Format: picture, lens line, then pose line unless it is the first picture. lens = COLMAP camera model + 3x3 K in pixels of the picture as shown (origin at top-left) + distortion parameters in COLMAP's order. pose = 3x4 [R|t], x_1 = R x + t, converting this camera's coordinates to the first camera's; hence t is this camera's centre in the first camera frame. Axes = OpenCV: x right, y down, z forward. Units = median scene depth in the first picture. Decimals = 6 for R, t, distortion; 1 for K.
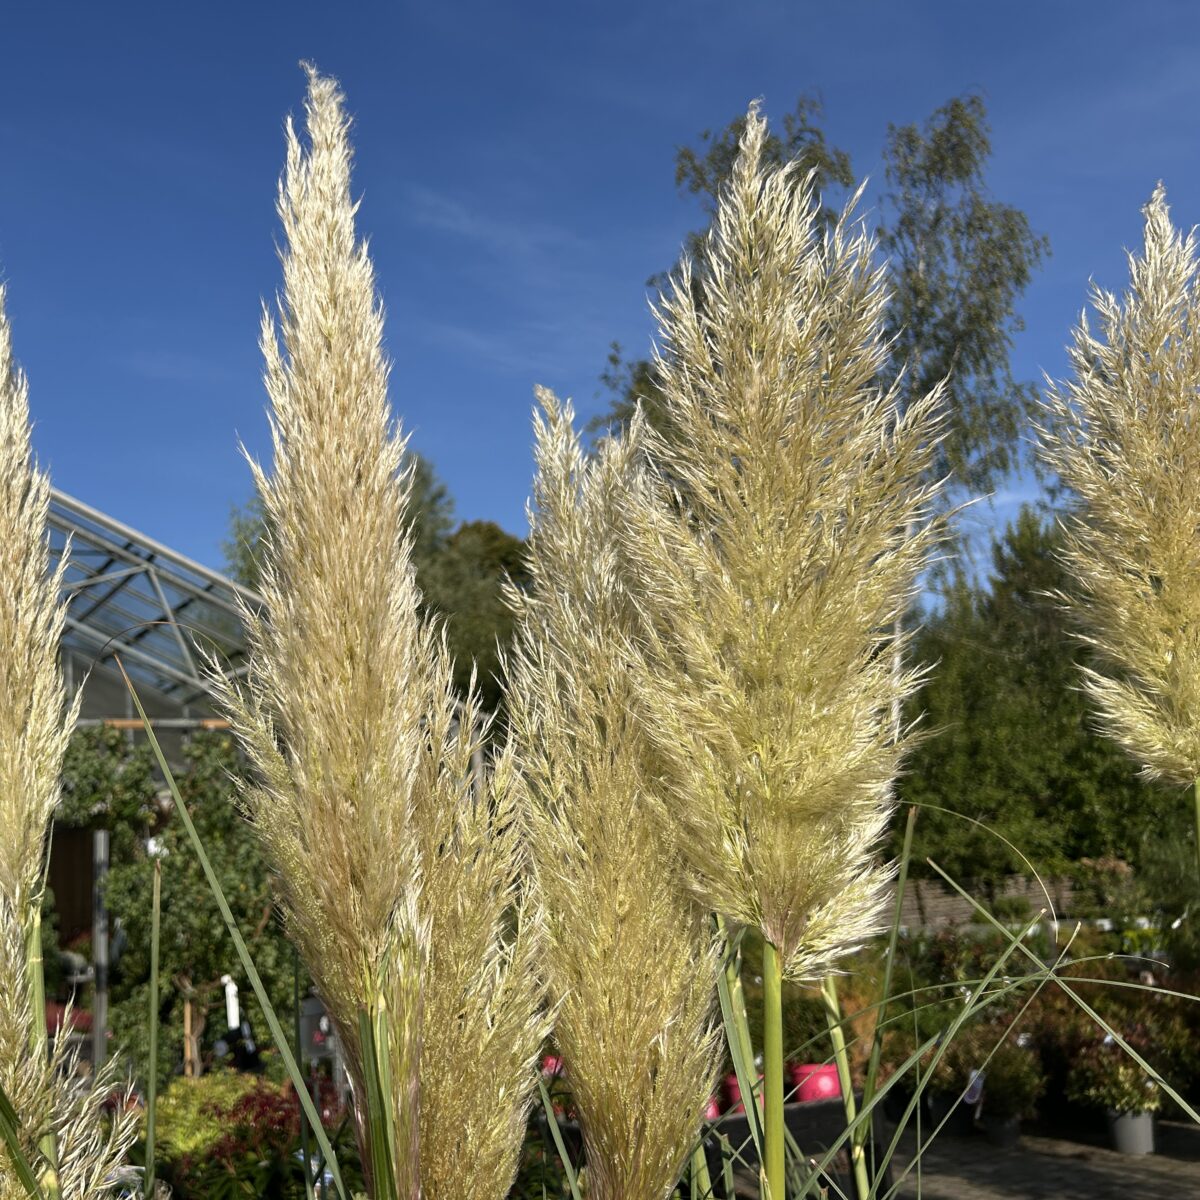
lens RADIAL K [[914.7, 0, 600.0], [0, 914.7, 622.1], [0, 0, 1]] dist [0.006315, -0.003182]
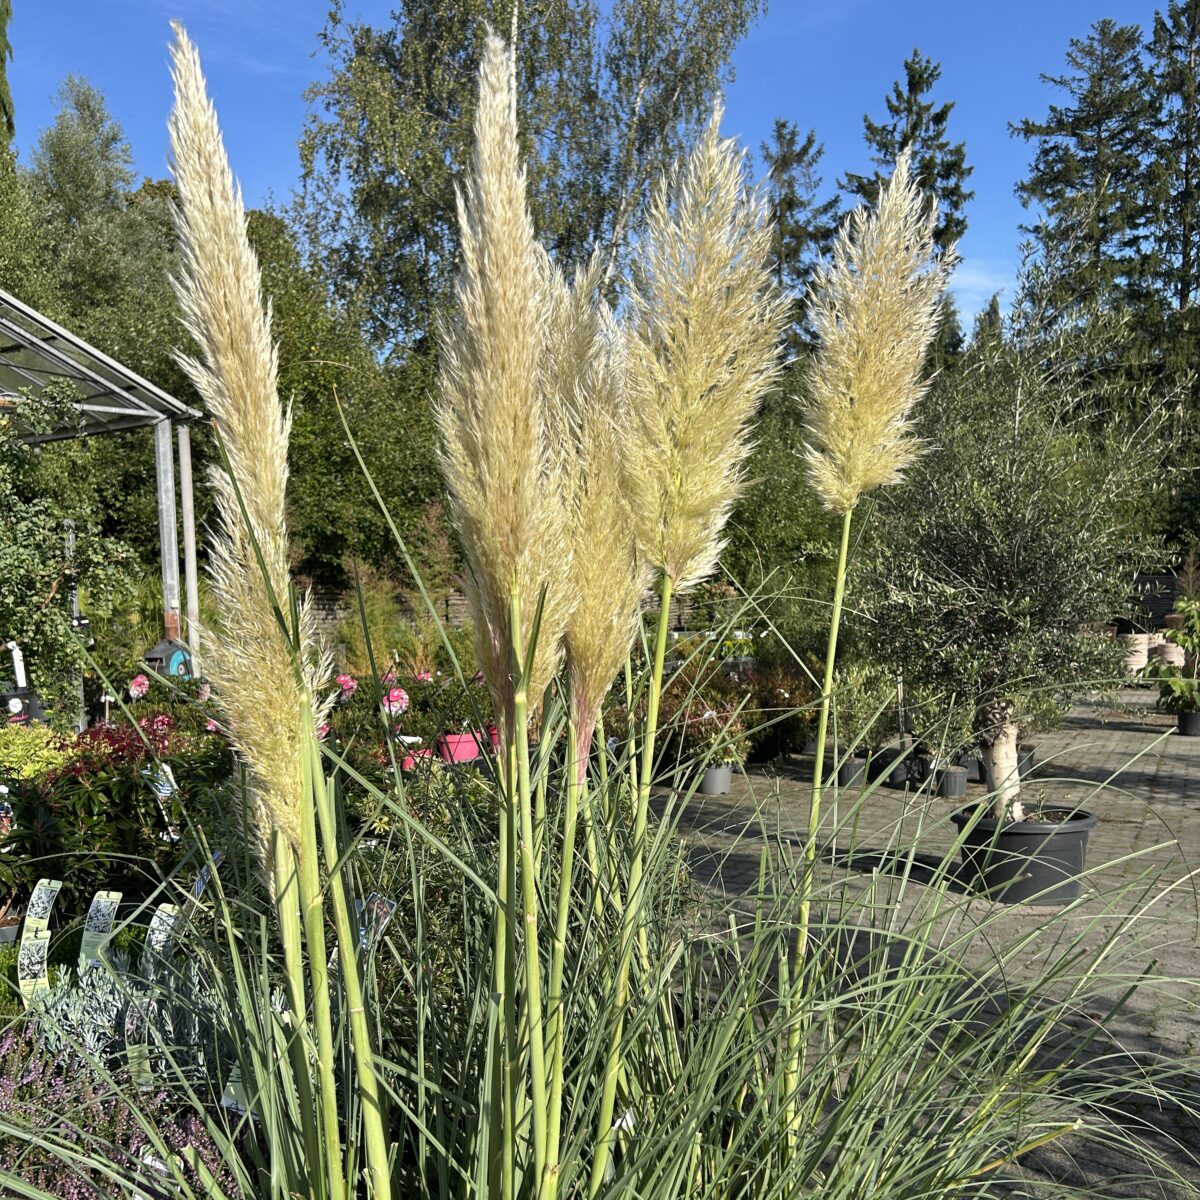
lens RADIAL K [[914.7, 0, 600.0], [0, 914.7, 622.1], [0, 0, 1]] dist [0.006315, -0.003182]
pose [[0.934274, 0.021762, 0.355891, -0.470745], [-0.128278, 0.951817, 0.278548, -0.066684], [-0.332682, -0.305893, 0.892049, -0.551855]]
